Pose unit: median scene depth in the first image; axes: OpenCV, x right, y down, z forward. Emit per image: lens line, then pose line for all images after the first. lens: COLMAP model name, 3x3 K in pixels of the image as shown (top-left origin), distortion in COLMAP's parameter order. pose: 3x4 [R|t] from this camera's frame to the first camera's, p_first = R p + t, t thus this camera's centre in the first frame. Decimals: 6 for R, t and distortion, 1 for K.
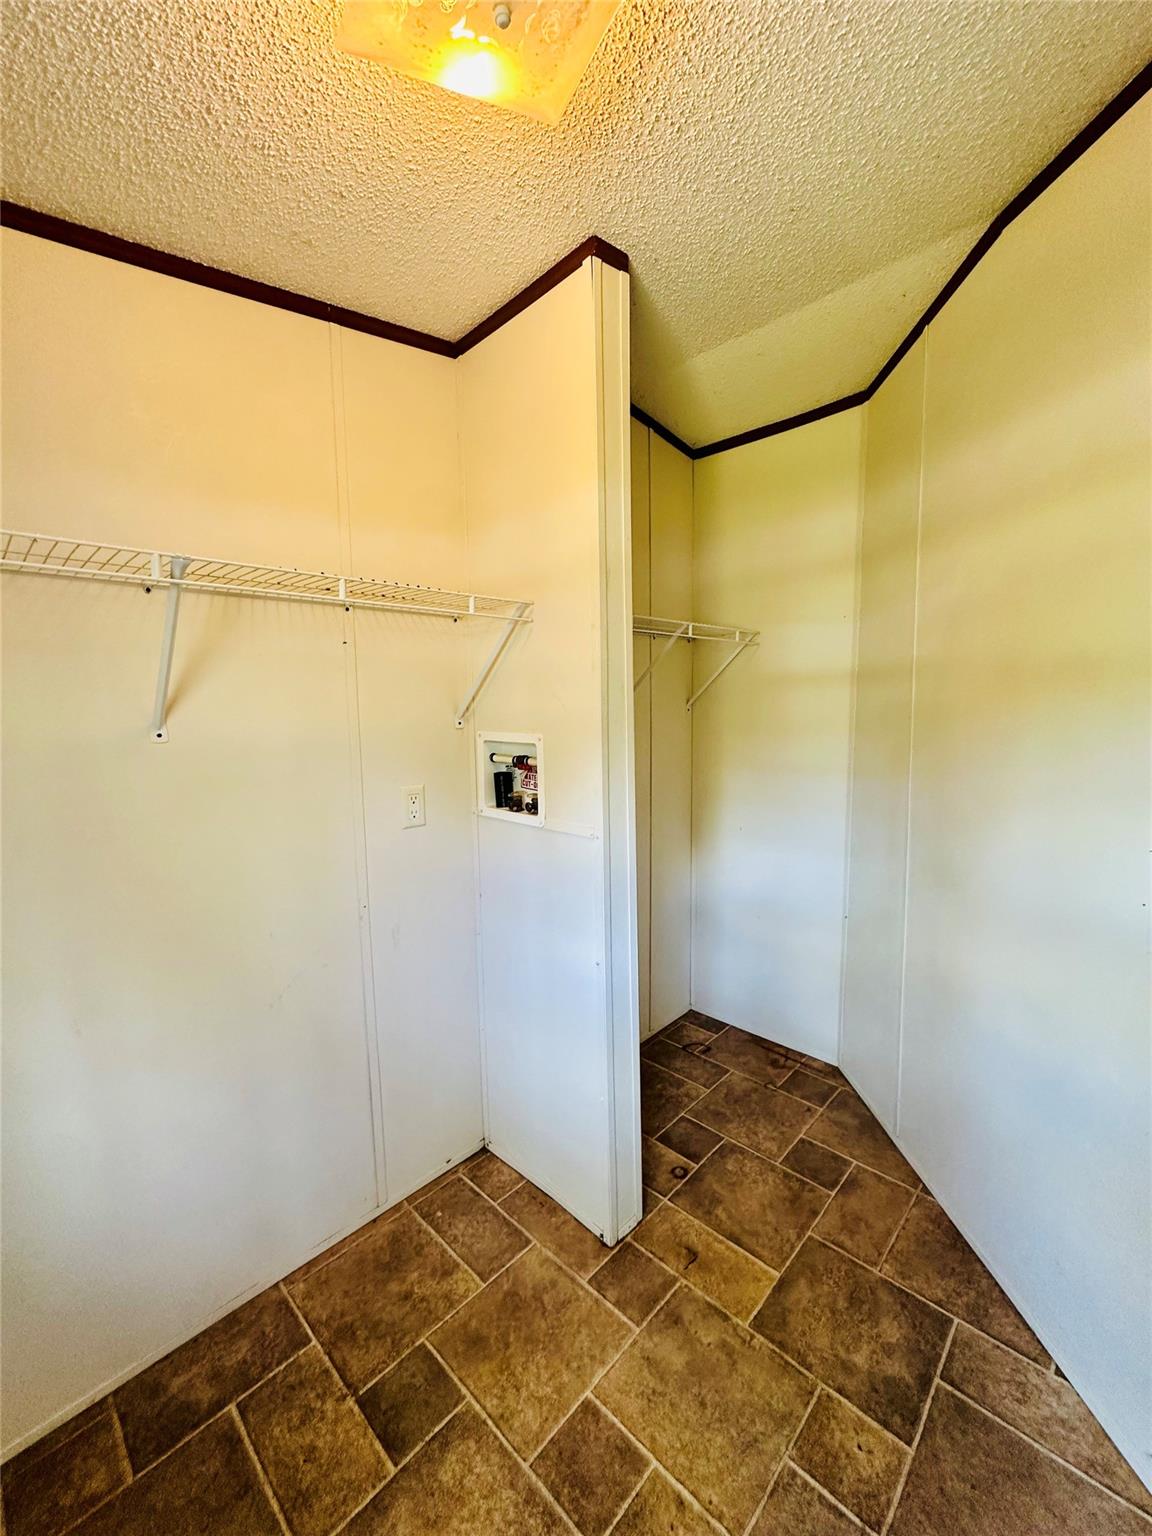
lens RADIAL K [[619.0, 0, 578.5], [0, 619.0, 765.0], [0, 0, 1]] dist [0.002804, 0.000349]
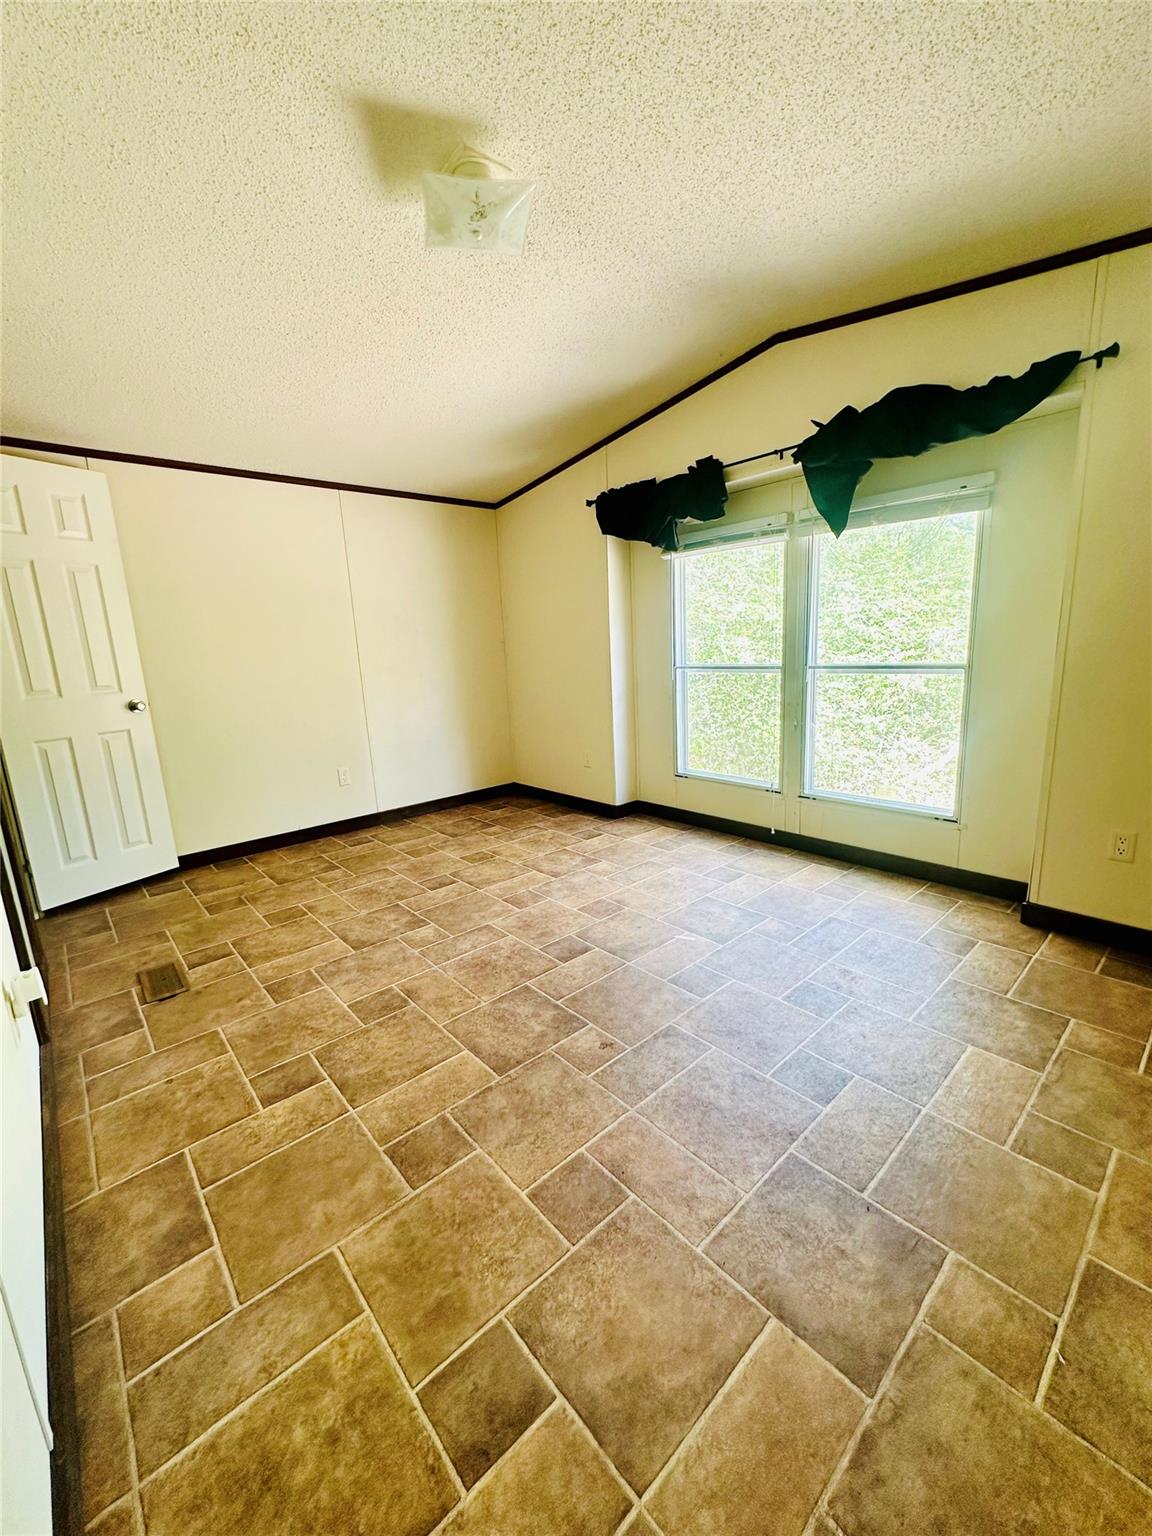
lens RADIAL K [[619.0, 0, 571.8], [0, 619.0, 762.3], [0, 0, 1]] dist [0.002804, 0.000349]
pose [[0.099127, -0.172959, 0.979928, -0.843636], [0.157455, 0.975098, 0.156178, 0.141873], [-0.982538, 0.138813, 0.123892, 0.660238]]
